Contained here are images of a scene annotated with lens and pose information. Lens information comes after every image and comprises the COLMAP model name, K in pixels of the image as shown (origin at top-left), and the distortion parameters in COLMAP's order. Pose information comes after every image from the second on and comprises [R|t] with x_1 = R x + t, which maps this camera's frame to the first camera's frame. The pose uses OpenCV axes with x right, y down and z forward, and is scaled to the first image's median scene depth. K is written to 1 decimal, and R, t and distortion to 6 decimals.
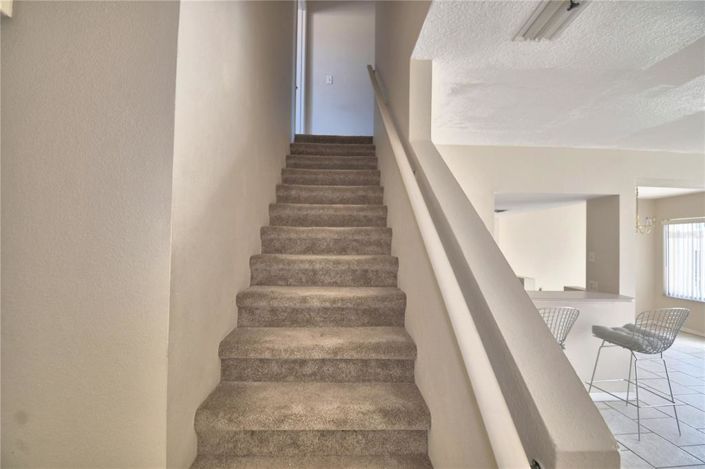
lens RADIAL K [[309.8, 0, 351.9], [0, 309.8, 237.2], [0, 0, 1]] dist [-0.007713, -0.009834]
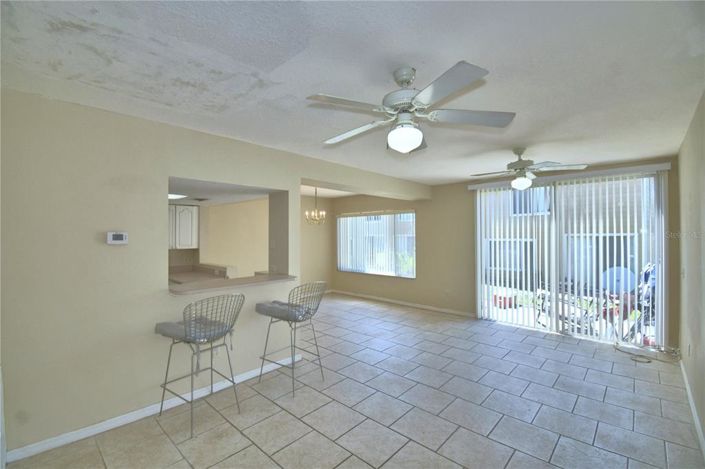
lens RADIAL K [[309.8, 0, 346.5], [0, 309.8, 234.4], [0, 0, 1]] dist [-0.007713, -0.009834]
pose [[0.702448, -0.011970, 0.711634, 0.185927], [-0.006639, 0.999705, 0.023369, 0.000165], [-0.711704, -0.021140, 0.702161, 0.002311]]
